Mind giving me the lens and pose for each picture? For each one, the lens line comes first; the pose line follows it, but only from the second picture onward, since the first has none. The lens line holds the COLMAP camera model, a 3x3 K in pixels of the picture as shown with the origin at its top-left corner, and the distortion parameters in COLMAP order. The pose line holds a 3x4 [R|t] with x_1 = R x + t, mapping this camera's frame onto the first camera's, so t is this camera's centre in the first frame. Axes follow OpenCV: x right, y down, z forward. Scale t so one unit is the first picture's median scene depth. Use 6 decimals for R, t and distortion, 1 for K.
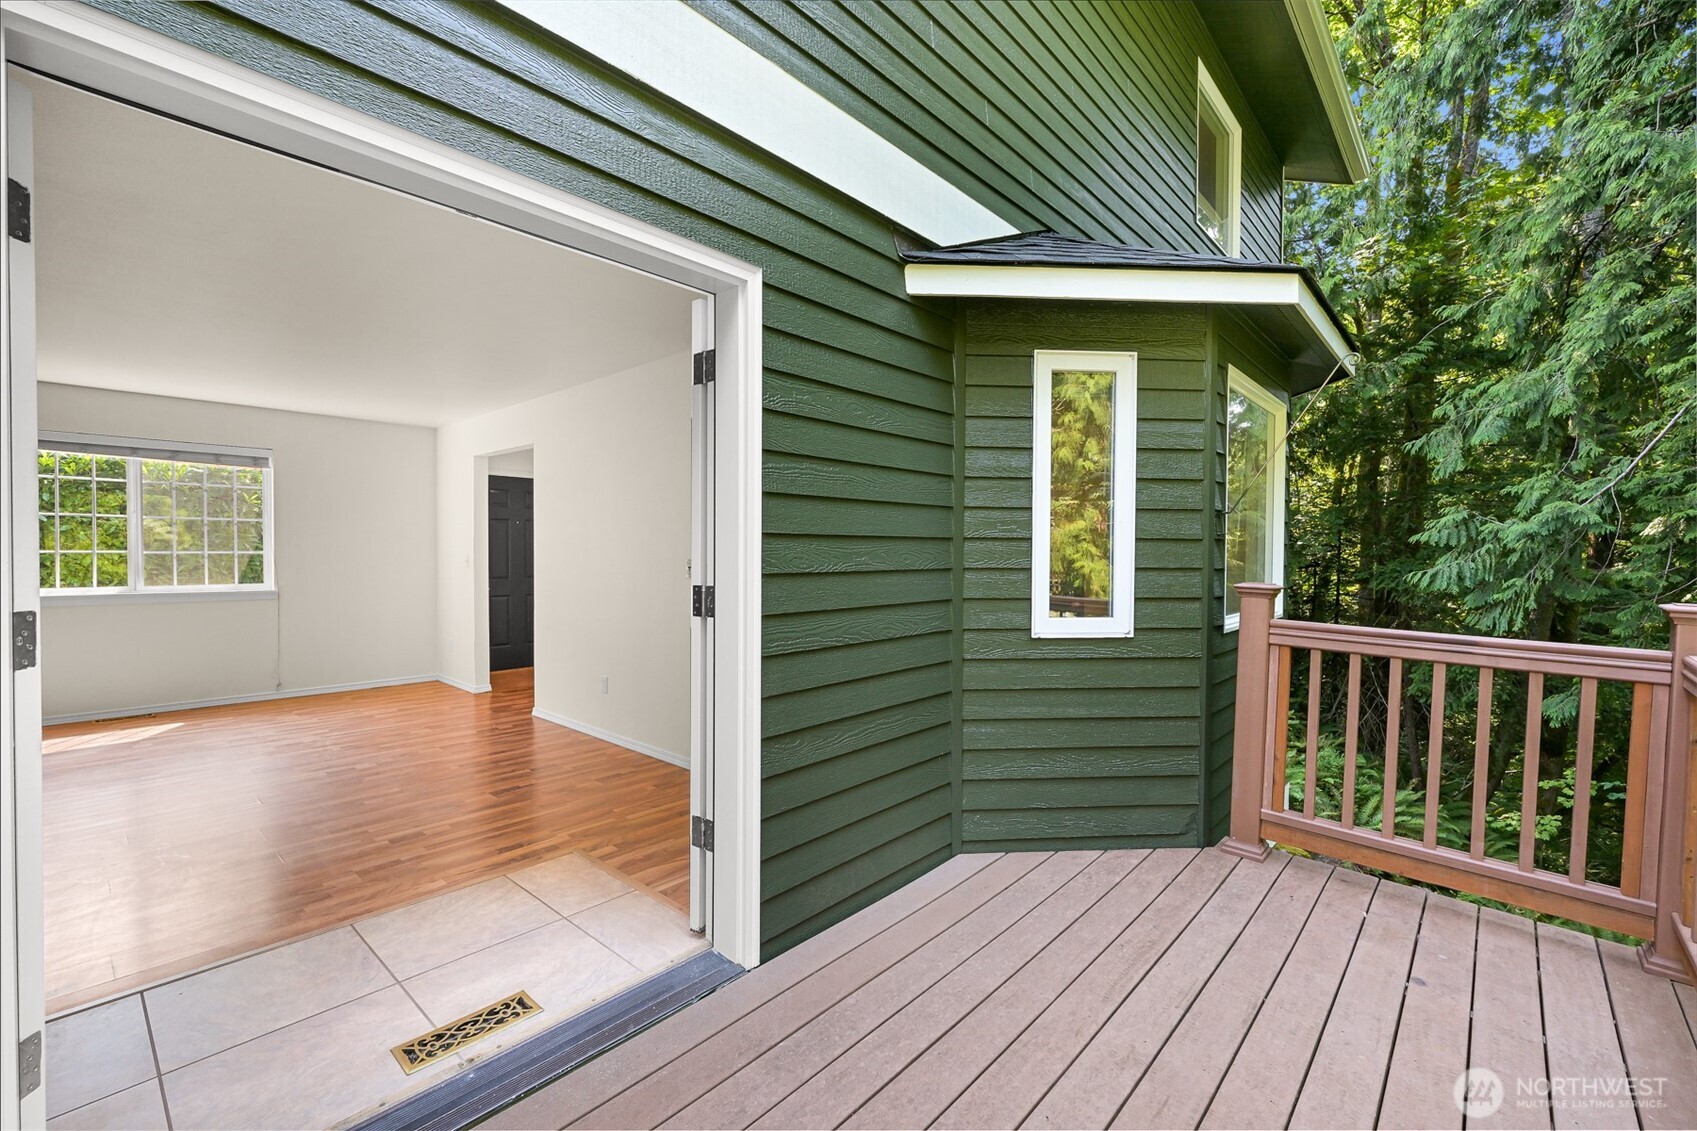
lens RADIAL K [[719.1, 0, 840.8], [0, 719.1, 559.8], [0, 0, 1]] dist [-0.000881, 0.000159]
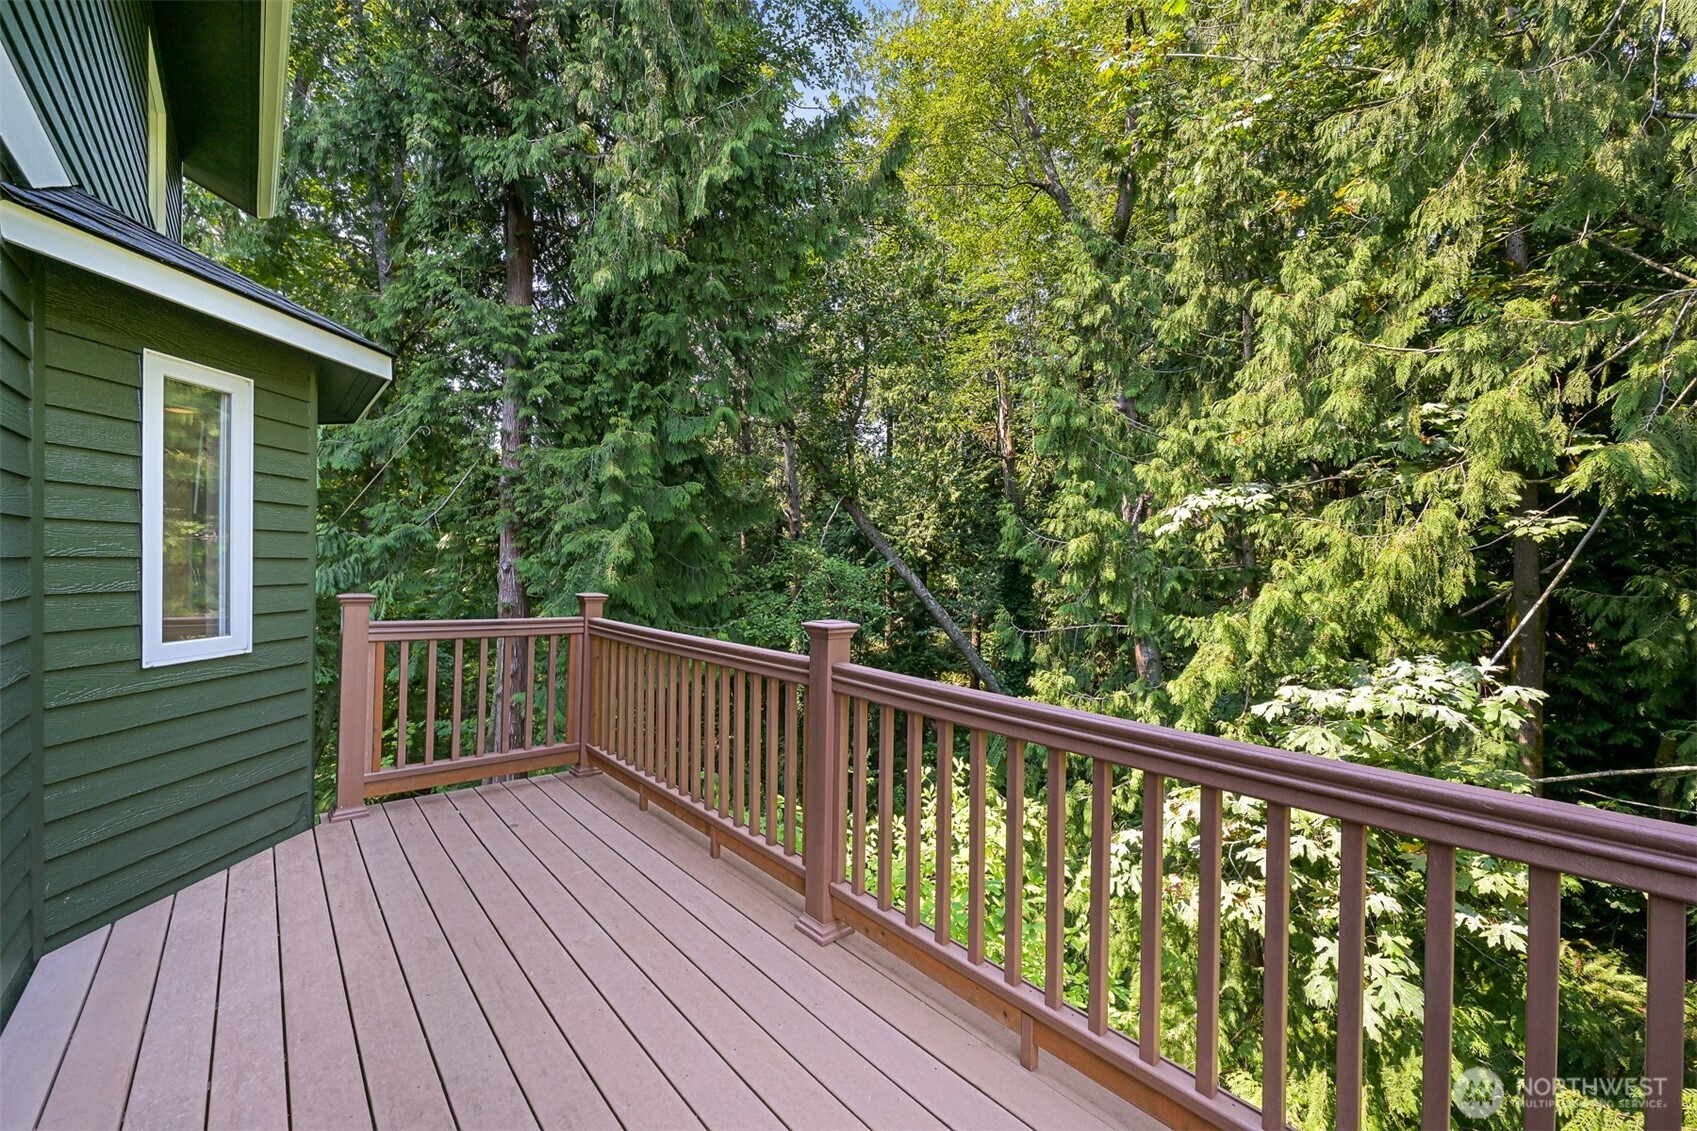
lens RADIAL K [[678.3, 0, 851.8], [0, 678.3, 565.8], [0, 0, 1]] dist [-0.003291, -0.000225]
pose [[0.103625, -0.012725, 0.994535, -0.477026], [0.006863, 0.999903, 0.012079, -0.023424], [-0.994593, 0.005574, 0.103702, 0.033504]]
